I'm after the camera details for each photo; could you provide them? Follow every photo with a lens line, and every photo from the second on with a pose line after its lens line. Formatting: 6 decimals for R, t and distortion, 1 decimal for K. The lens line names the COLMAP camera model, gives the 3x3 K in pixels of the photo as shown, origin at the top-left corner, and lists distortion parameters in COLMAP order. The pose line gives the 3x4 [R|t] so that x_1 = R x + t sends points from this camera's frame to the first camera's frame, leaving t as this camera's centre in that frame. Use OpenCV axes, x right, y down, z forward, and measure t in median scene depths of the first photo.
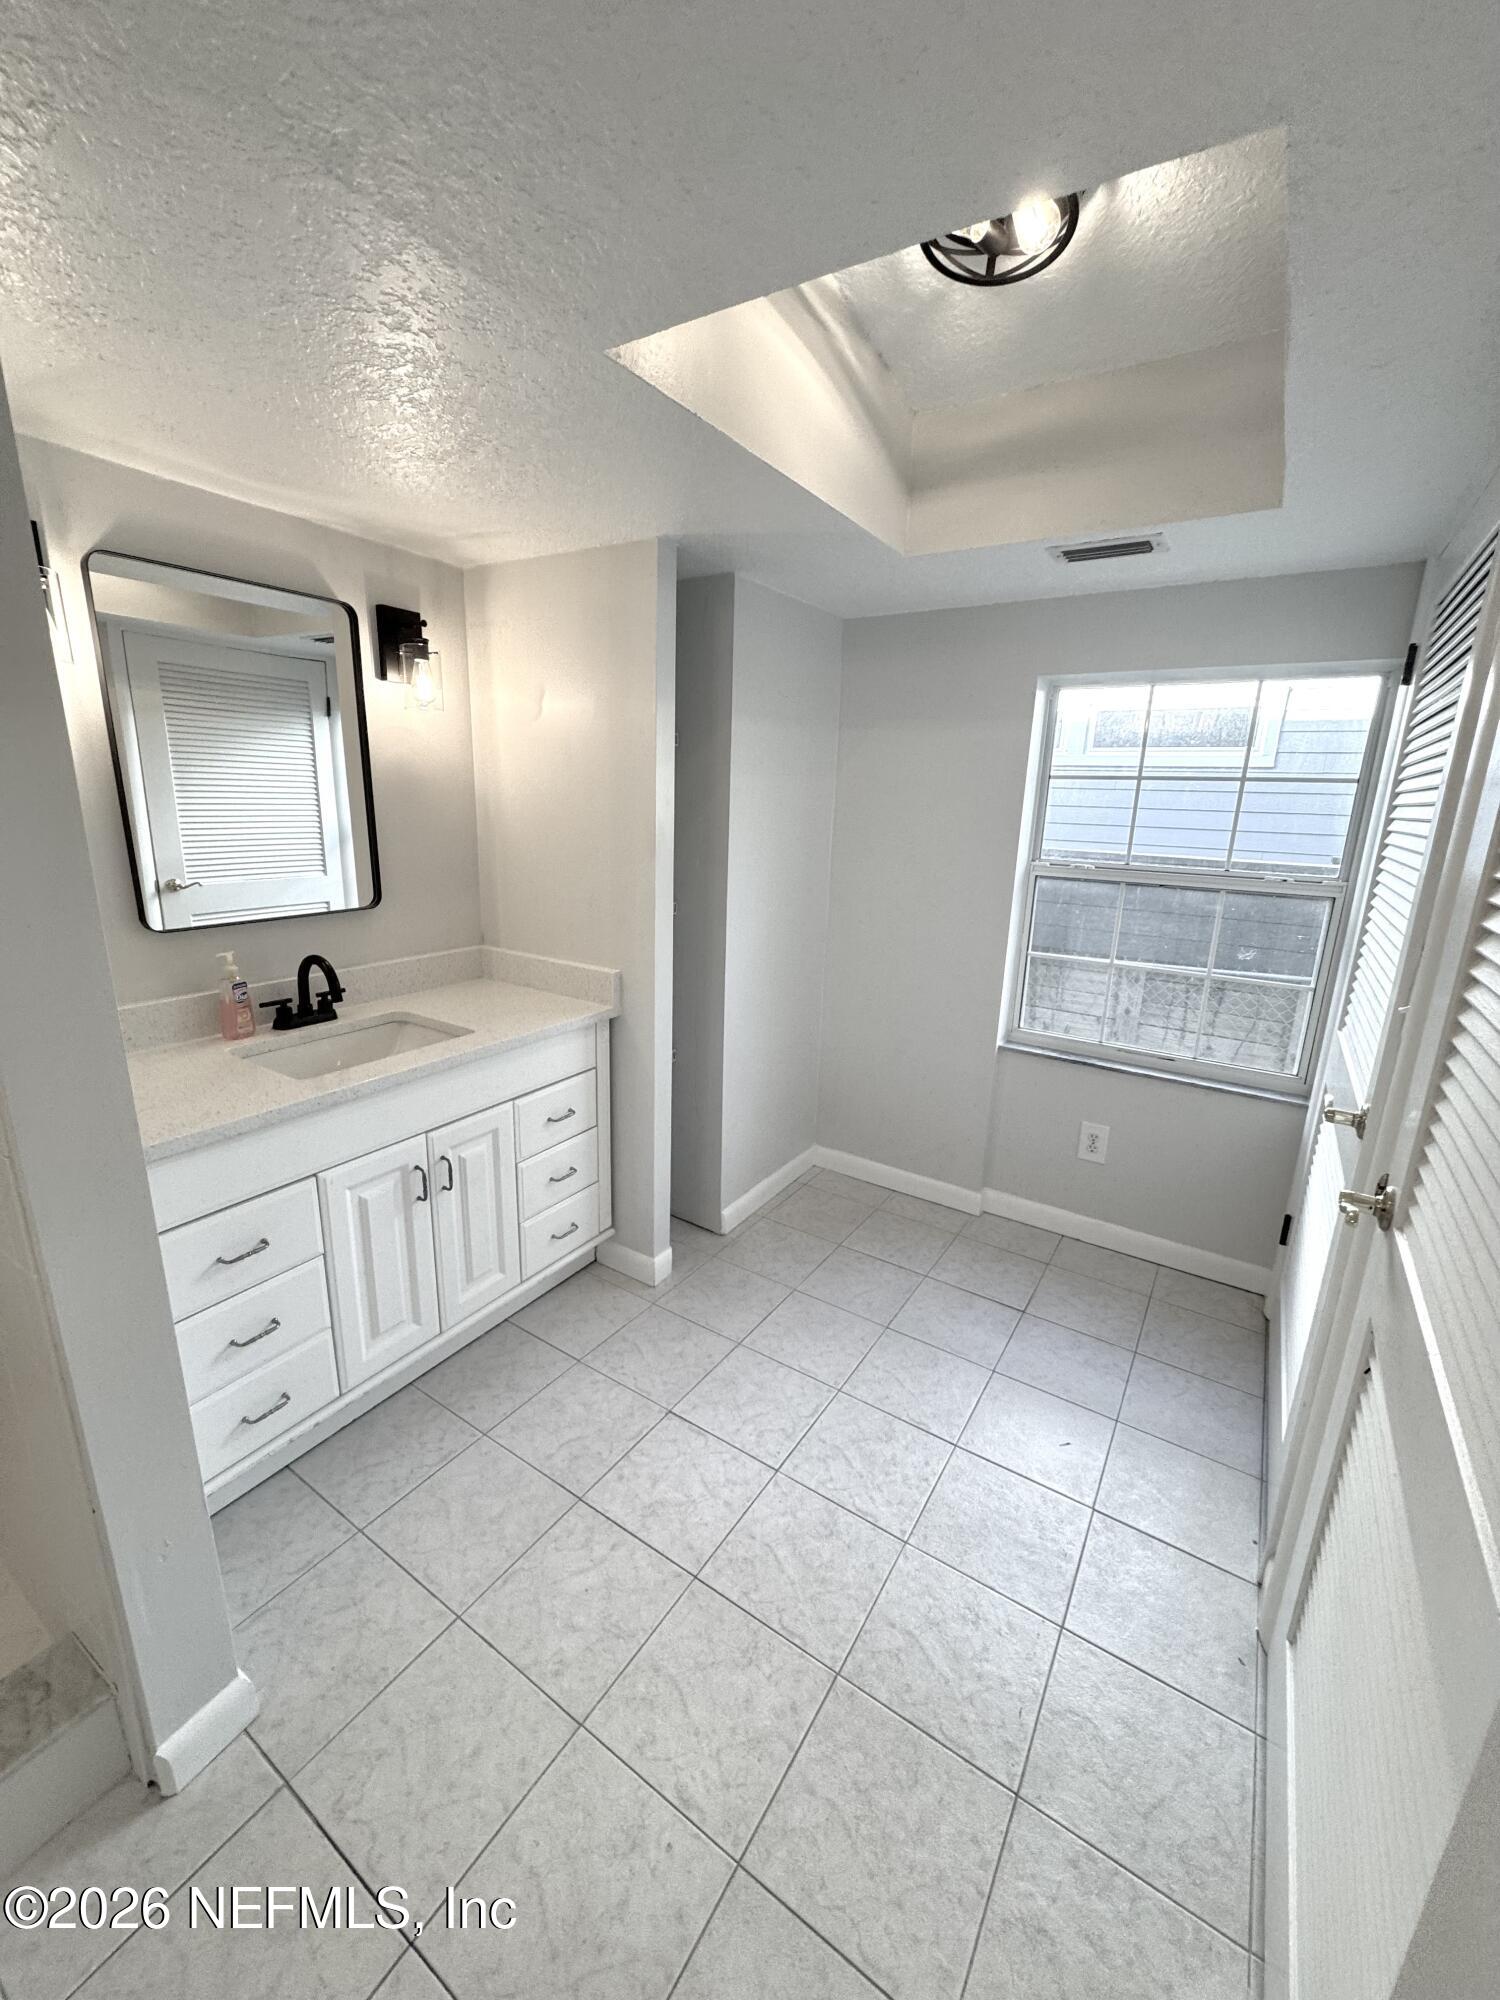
lens RADIAL K [[797.5, 0, 744.3], [0, 797.5, 999.5], [0, 0, 1]] dist [-0.000923, -0.000126]
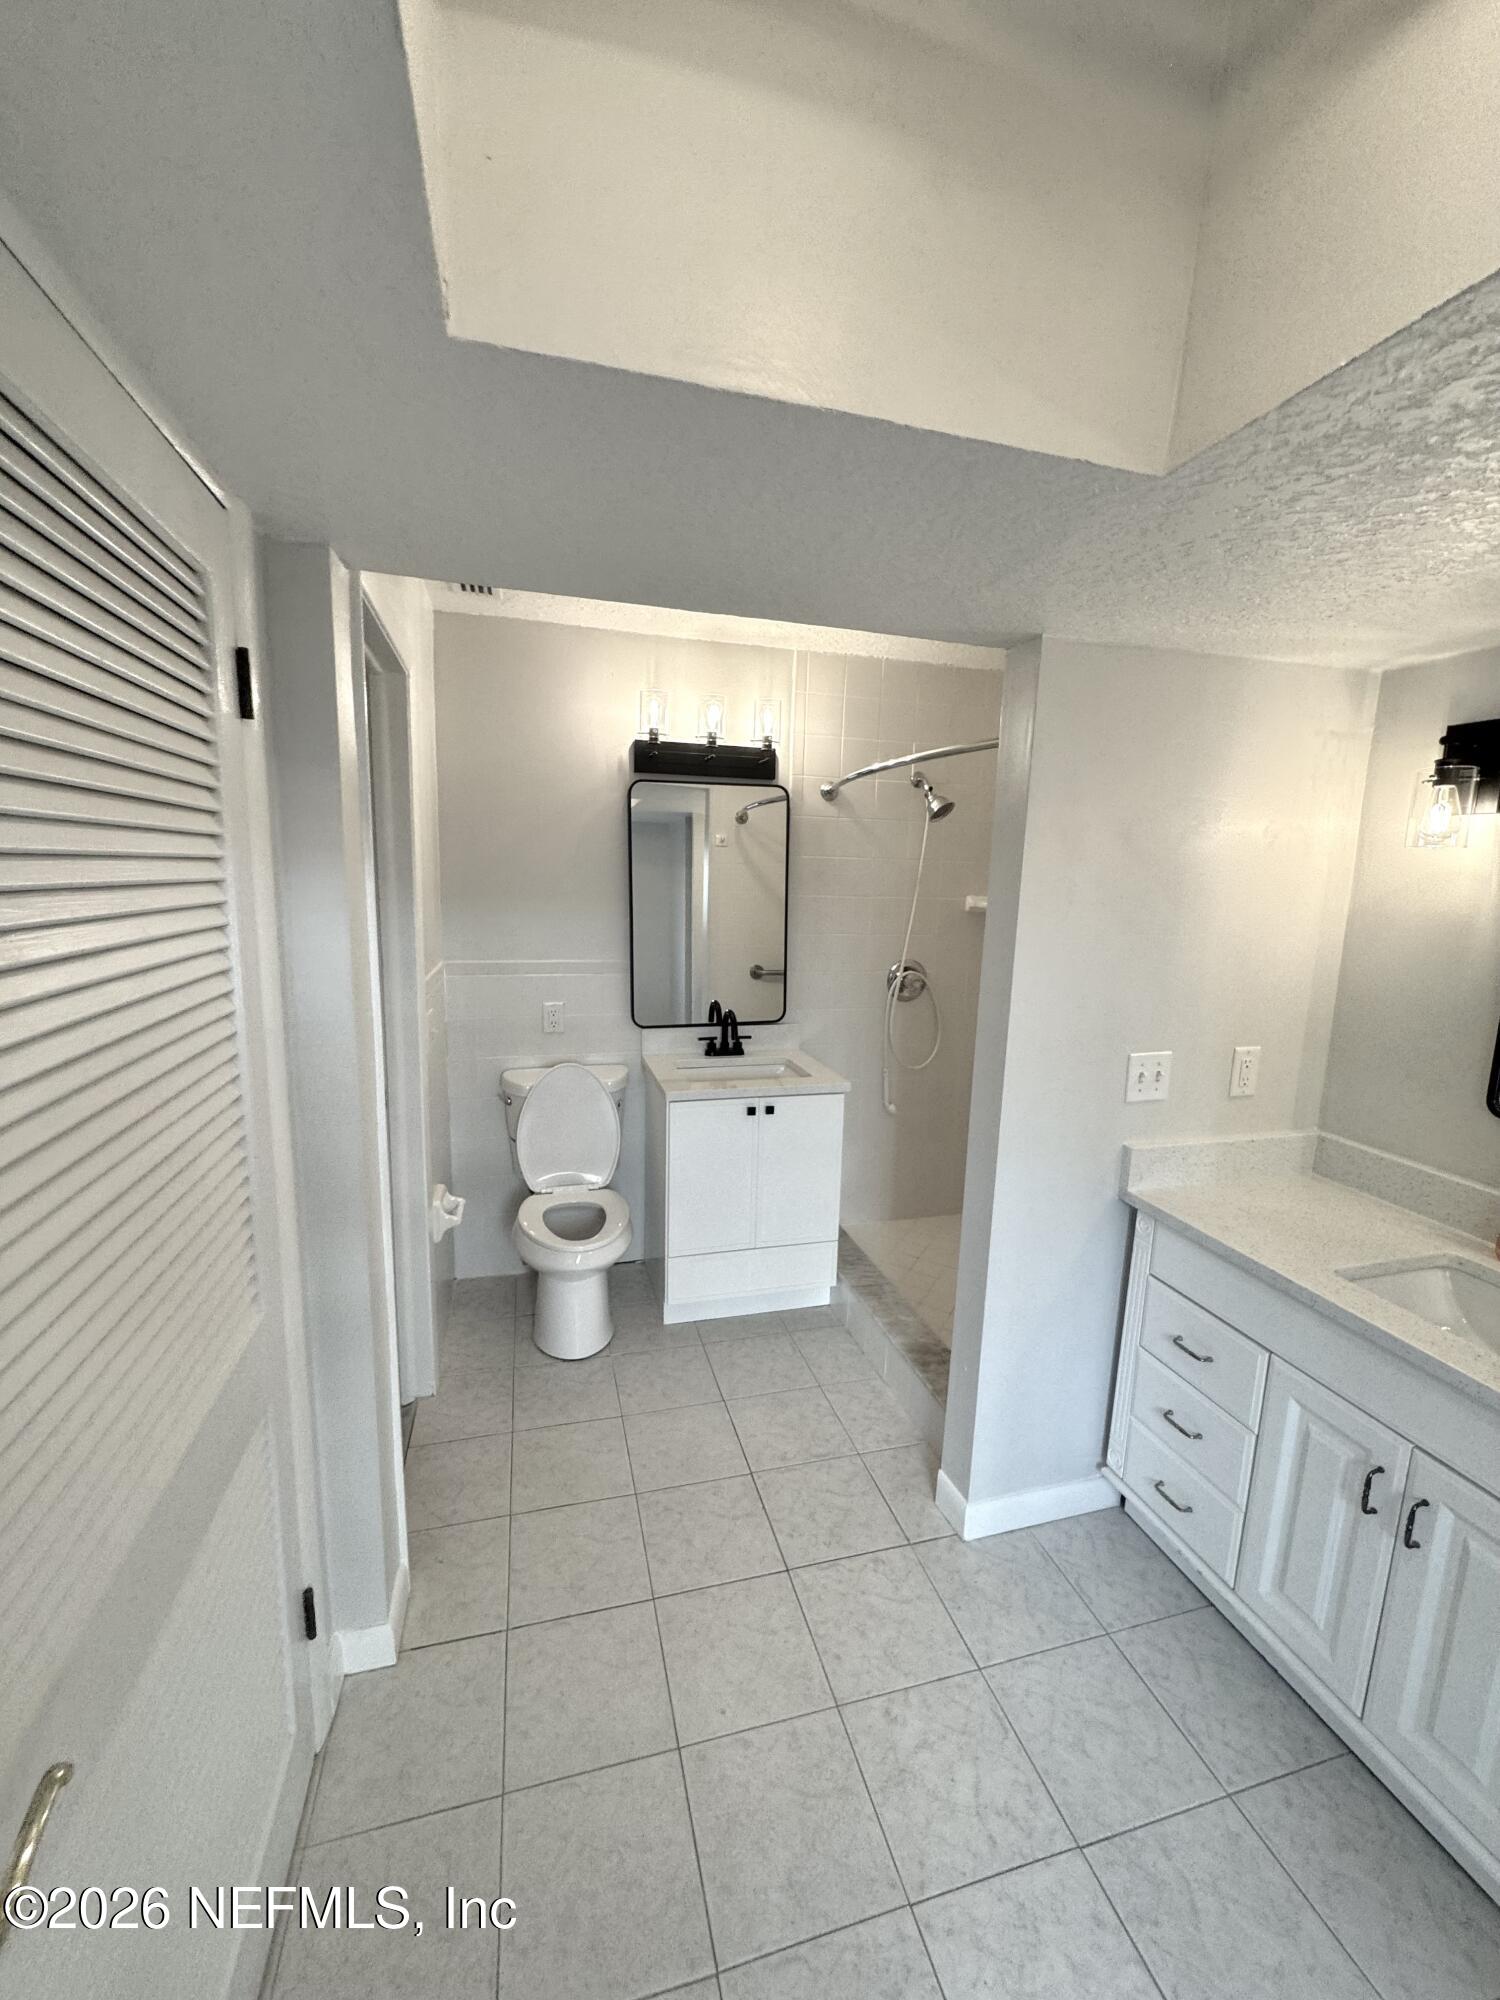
lens RADIAL K [[797.5, 0, 744.3], [0, 797.5, 999.5], [0, 0, 1]] dist [-0.000923, -0.000126]
pose [[-0.661155, 0.062669, -0.747627, 0.582839], [-0.244017, 0.924361, 0.293278, -0.303792], [0.709457, 0.376336, -0.595854, 1.010328]]
